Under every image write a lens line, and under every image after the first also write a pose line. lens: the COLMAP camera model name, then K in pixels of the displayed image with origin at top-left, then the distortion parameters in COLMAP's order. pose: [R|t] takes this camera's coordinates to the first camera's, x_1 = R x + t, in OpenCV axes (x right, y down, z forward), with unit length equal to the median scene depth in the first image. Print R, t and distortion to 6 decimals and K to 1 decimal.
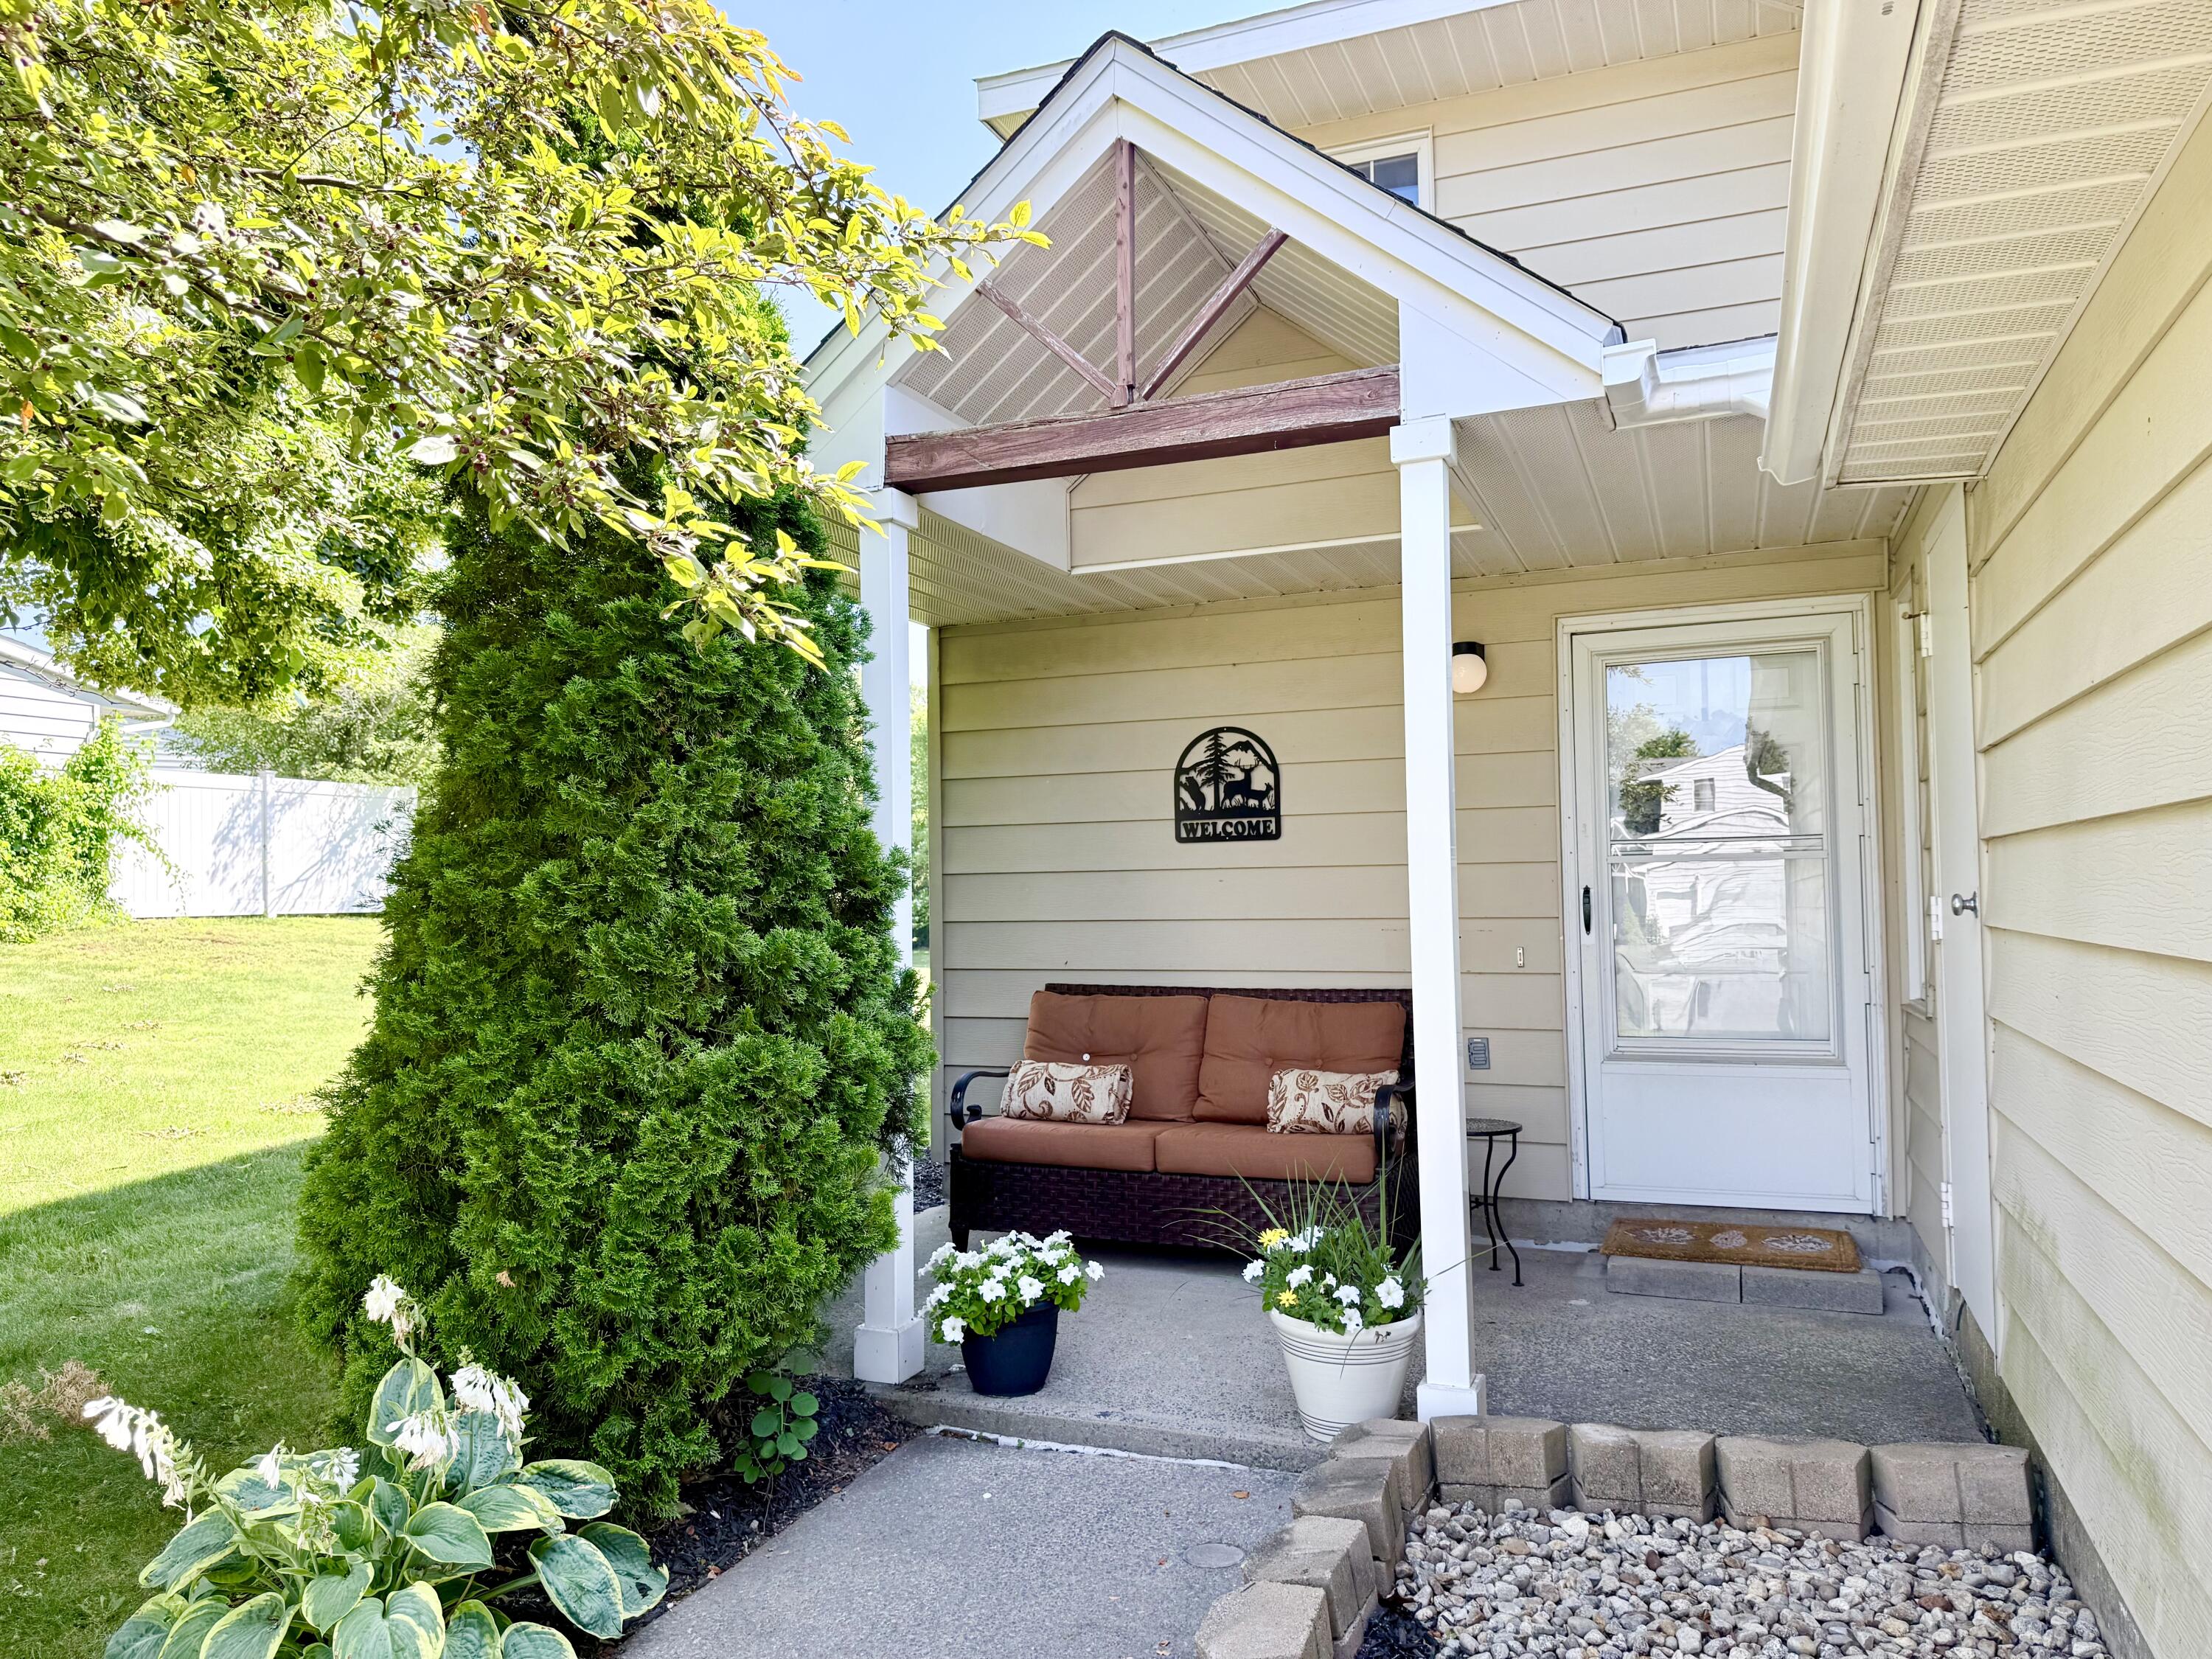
lens RADIAL K [[1577.1, 0, 1098.7], [0, 1577.1, 833.5], [0, 0, 1]] dist [0.104099, -0.168856]
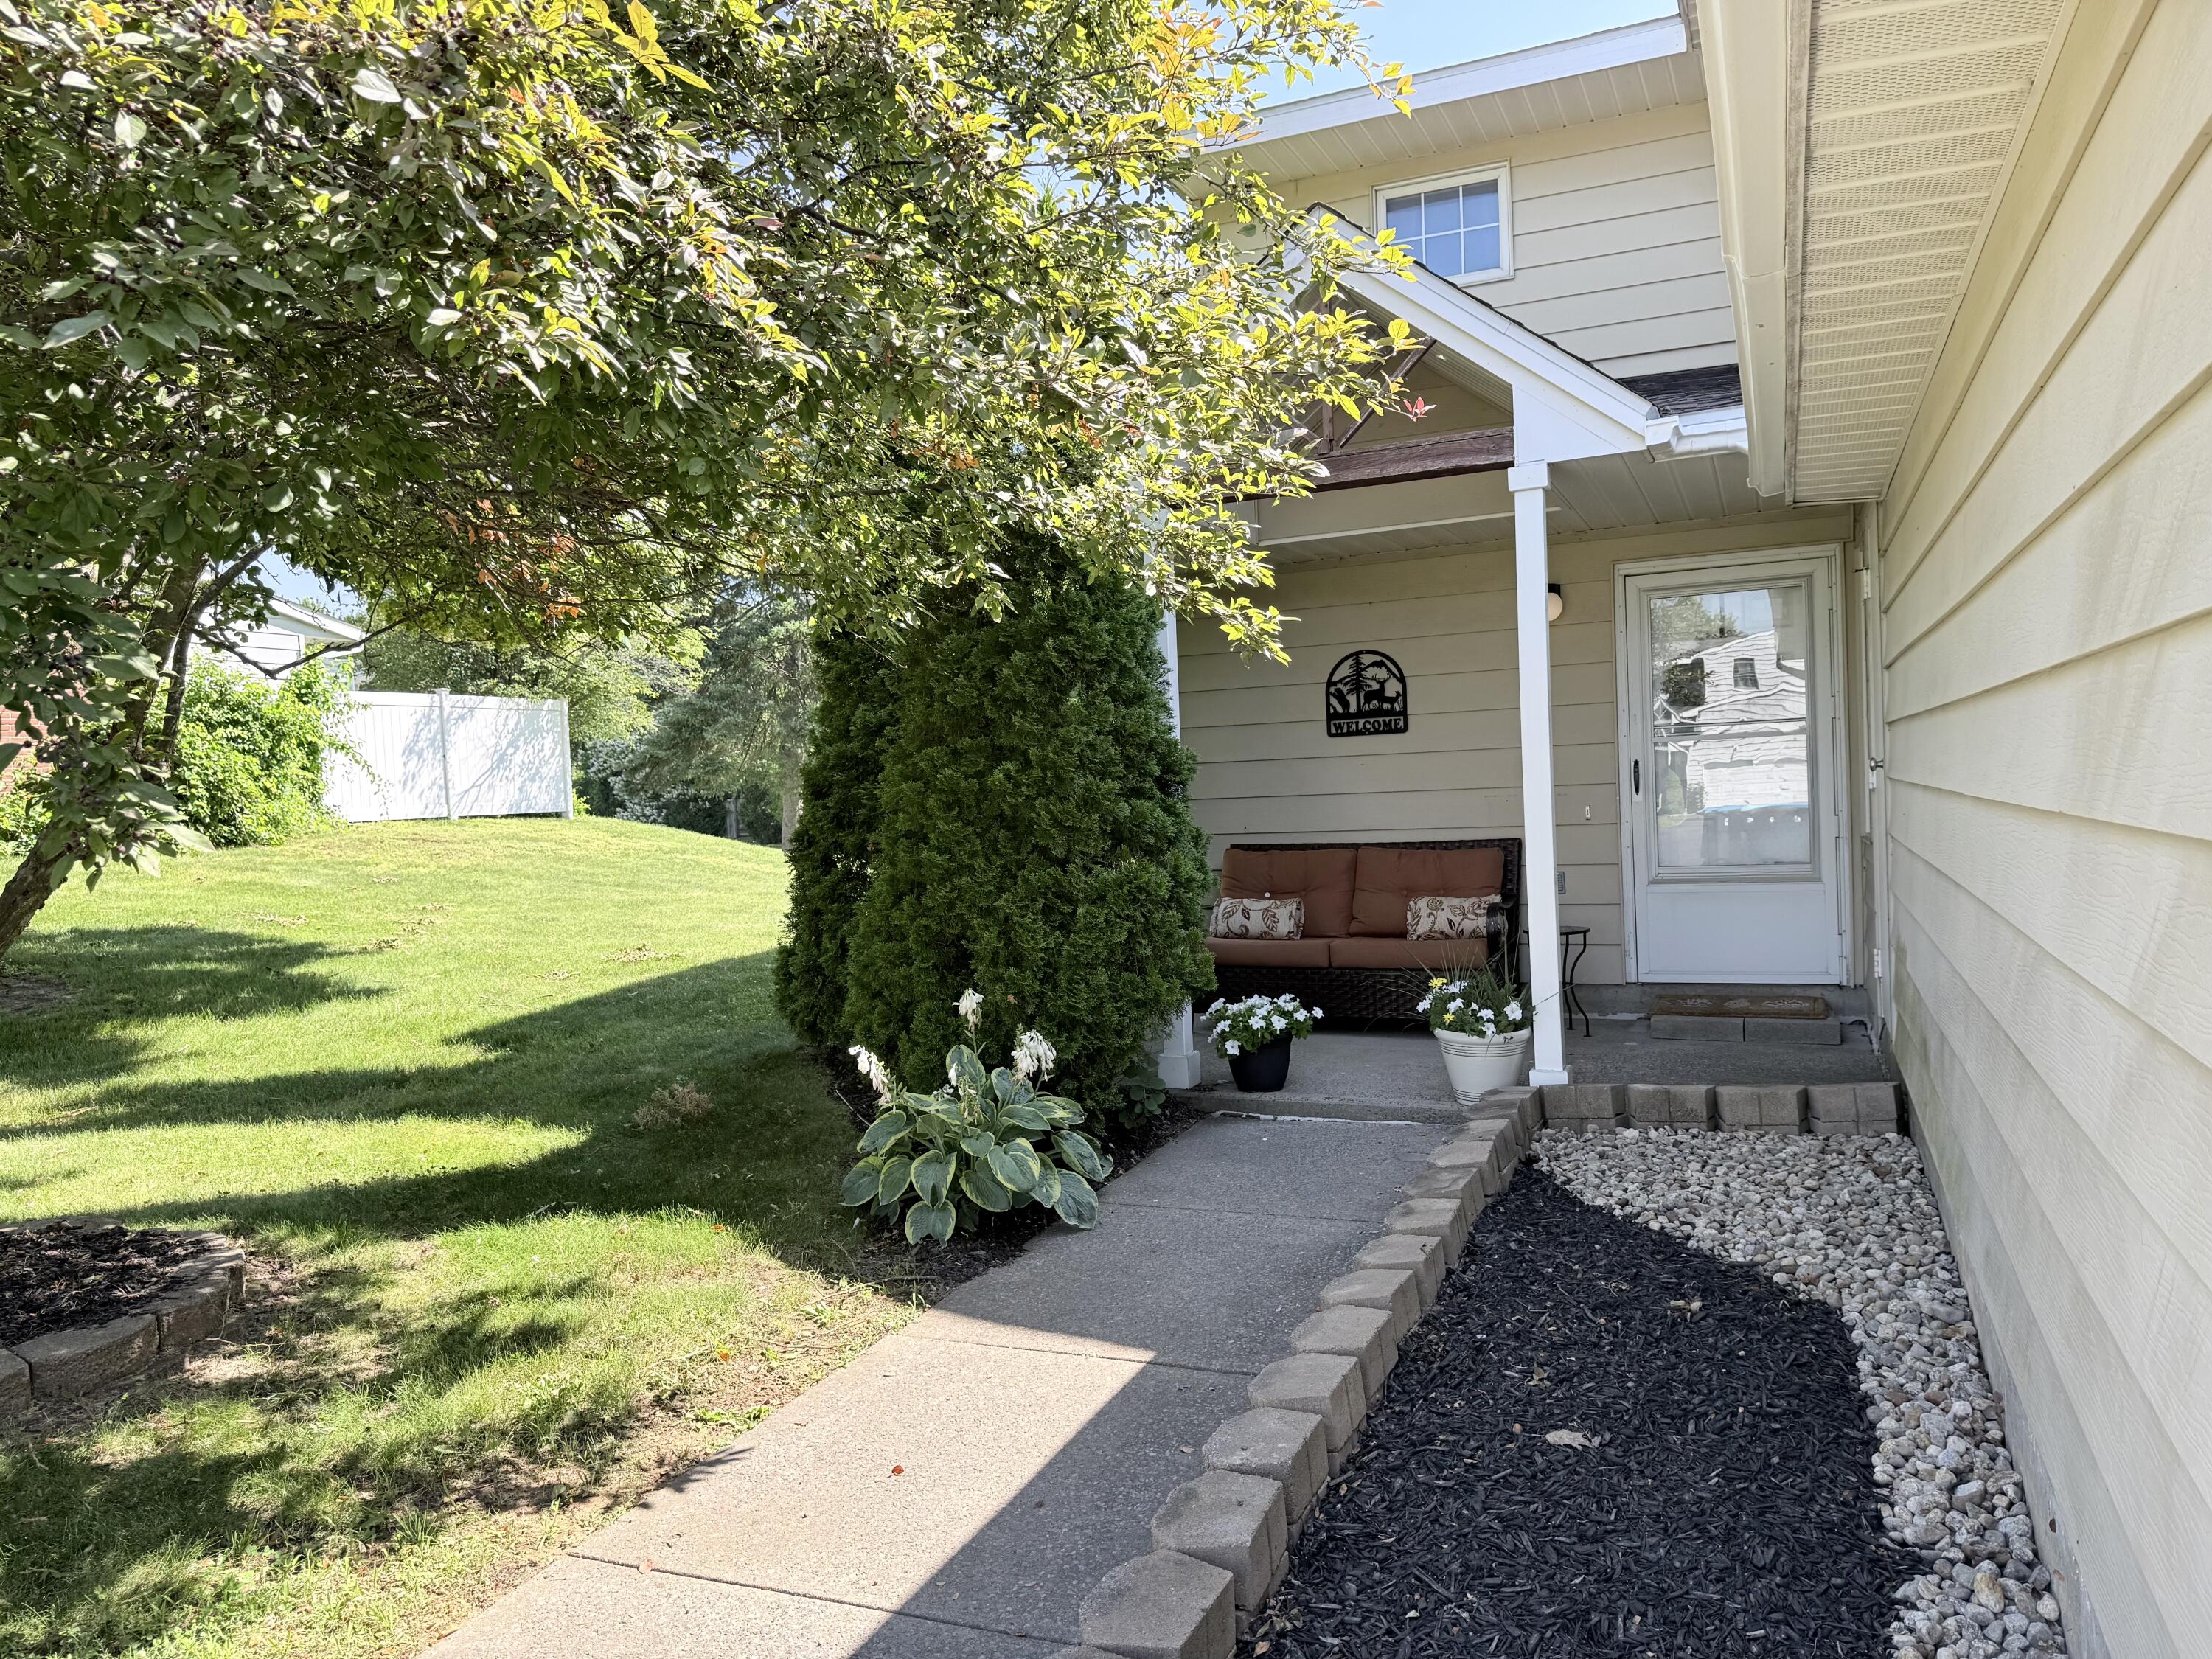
lens RADIAL K [[1556.7, 0, 1104.8], [0, 1556.7, 834.4], [0, 0, 1]] dist [0.189785, -0.432275]
pose [[0.999277, -0.025291, -0.028402, -0.134775], [0.027233, 0.997160, 0.070219, -0.013220], [0.026546, -0.070941, 0.997127, -0.443298]]
